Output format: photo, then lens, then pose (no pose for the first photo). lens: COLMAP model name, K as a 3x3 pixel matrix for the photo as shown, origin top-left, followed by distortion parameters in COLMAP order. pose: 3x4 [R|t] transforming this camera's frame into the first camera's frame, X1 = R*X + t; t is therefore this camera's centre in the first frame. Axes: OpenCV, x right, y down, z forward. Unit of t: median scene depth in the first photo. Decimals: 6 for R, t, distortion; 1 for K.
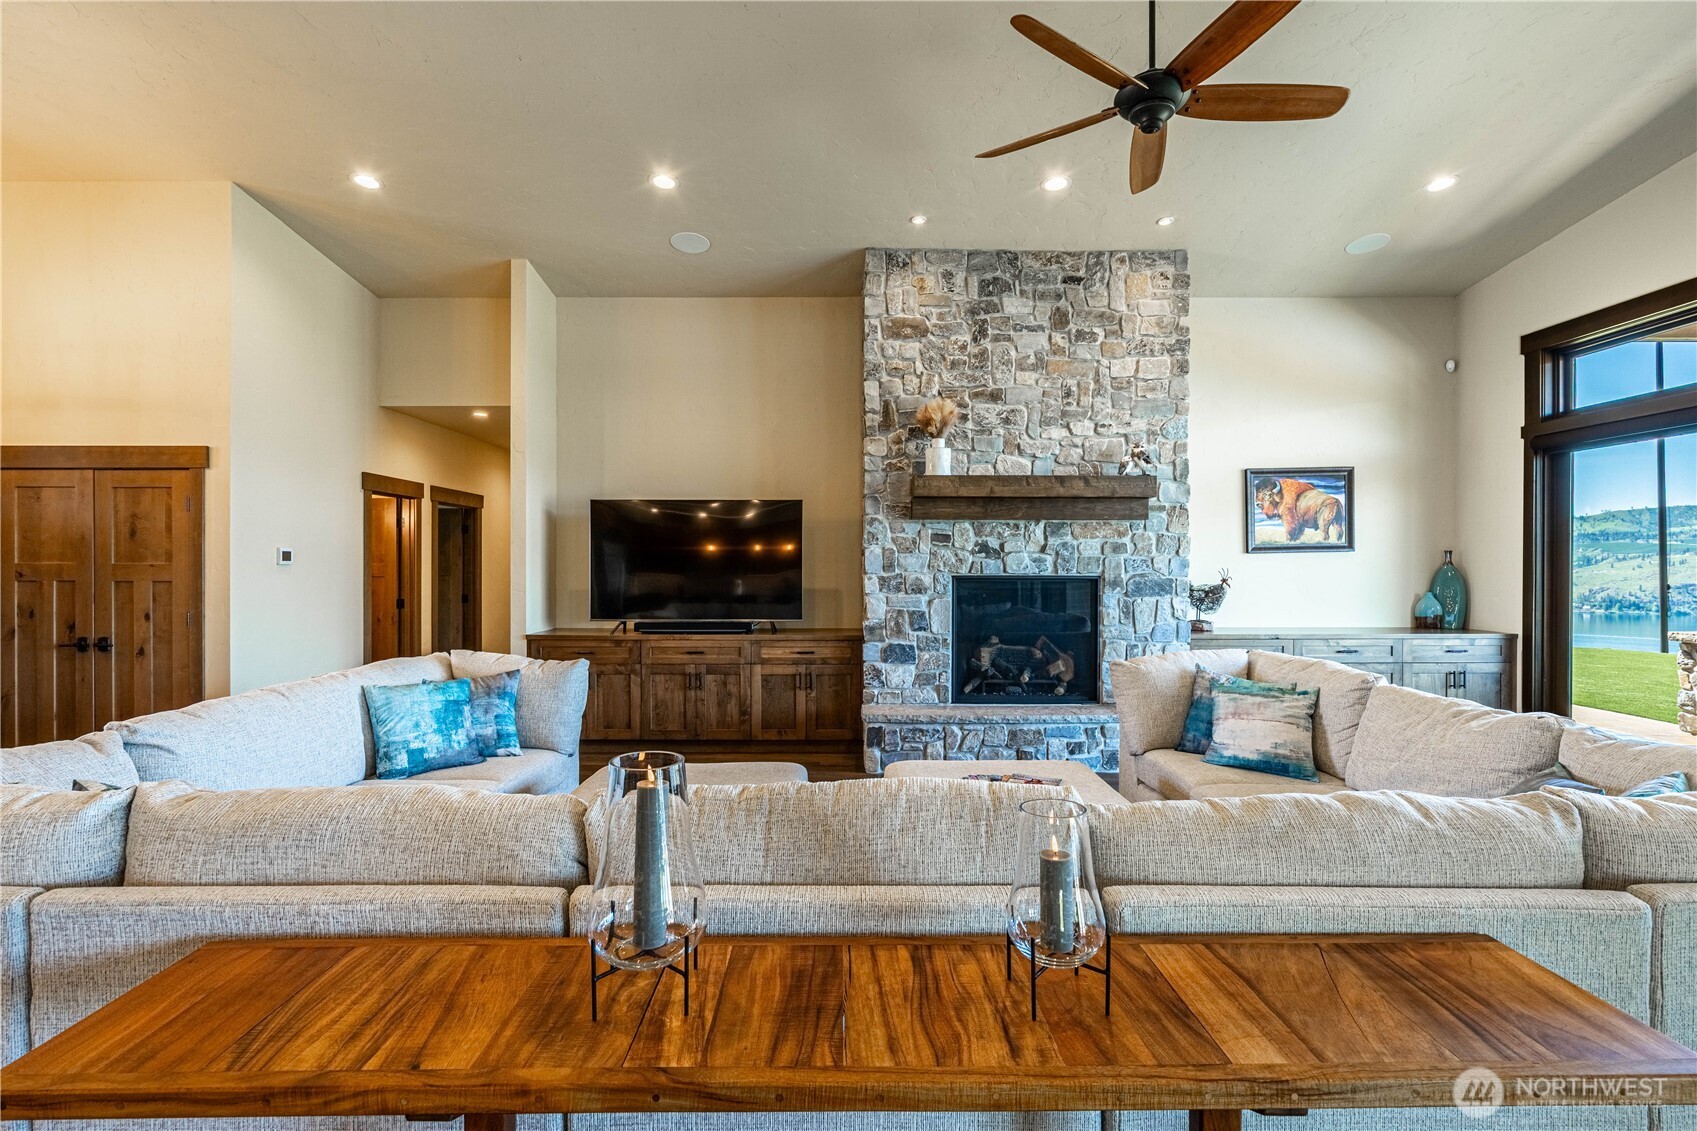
lens RADIAL K [[859.7, 0, 863.2], [0, 859.7, 562.4], [0, 0, 1]] dist [-0.001026, 0.000873]
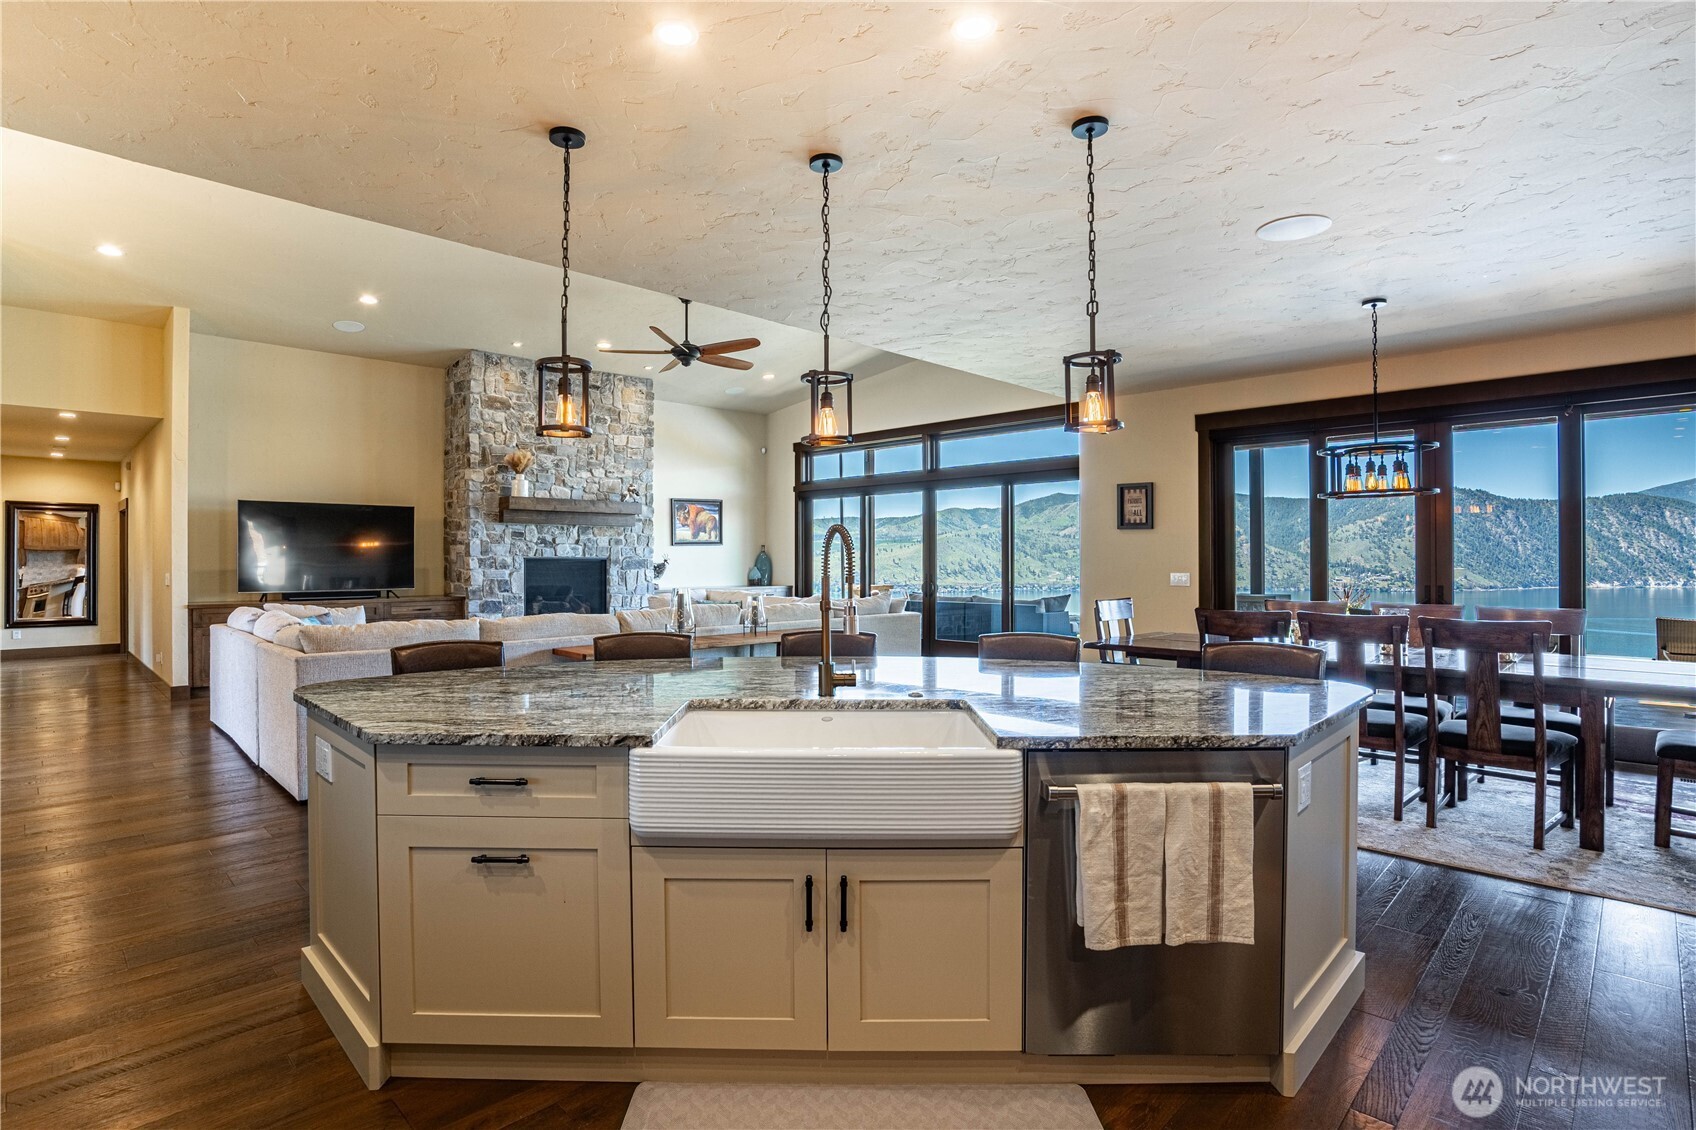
lens RADIAL K [[859.2, 0, 862.7], [0, 859.2, 561.9], [0, 0, 1]] dist [-0.001026, 0.000873]
pose [[0.714261, -0.005093, 0.699861, -0.580413], [0.001853, 0.999984, 0.005385, 0.015744], [-0.699877, -0.002550, 0.714258, -0.614716]]
